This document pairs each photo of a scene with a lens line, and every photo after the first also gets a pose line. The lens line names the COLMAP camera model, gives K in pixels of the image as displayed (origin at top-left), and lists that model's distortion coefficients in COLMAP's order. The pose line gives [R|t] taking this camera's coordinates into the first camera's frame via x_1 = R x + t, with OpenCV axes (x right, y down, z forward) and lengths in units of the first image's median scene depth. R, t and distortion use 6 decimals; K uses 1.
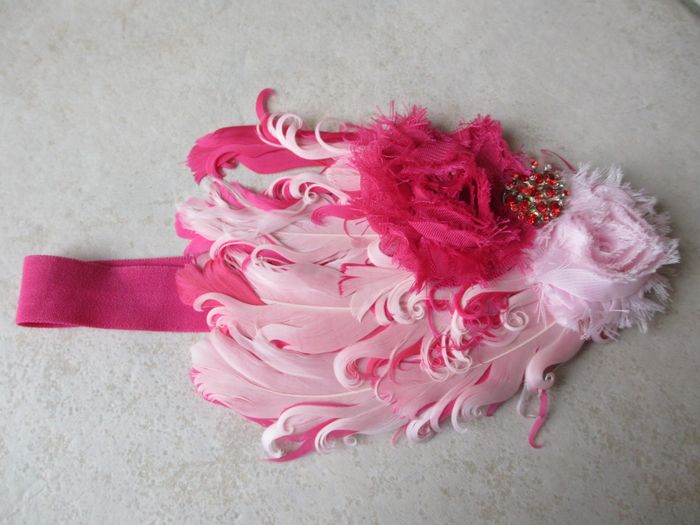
lens RADIAL K [[618.5, 0, 350.0], [0, 618.5, 262.5], [0, 0, 1]] dist [-0.048305, 0.016285]
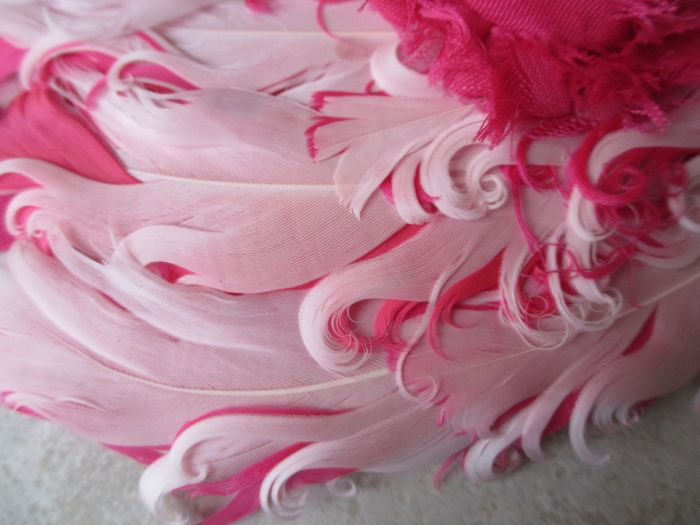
lens RADIAL K [[618.5, 0, 350.0], [0, 618.5, 262.5], [0, 0, 1]] dist [-0.048305, 0.016285]
pose [[0.999609, -0.021100, 0.018342, 0.001856], [0.019395, 0.995875, 0.088640, 0.088588], [-0.020137, -0.088250, 0.995895, 0.566121]]
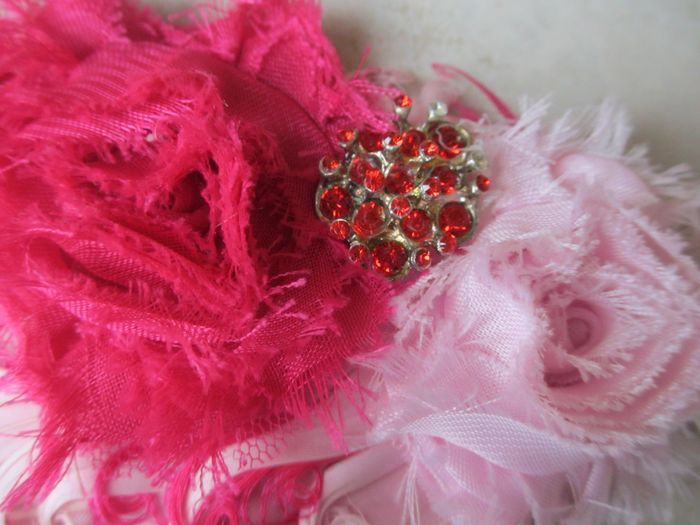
lens RADIAL K [[618.5, 0, 350.0], [0, 618.5, 262.5], [0, 0, 1]] dist [-0.048305, 0.016285]
pose [[0.998450, -0.023441, 0.050472, 0.262548], [0.017053, 0.992202, 0.123465, -0.117463], [-0.052973, -0.122413, 0.991065, 0.657461]]
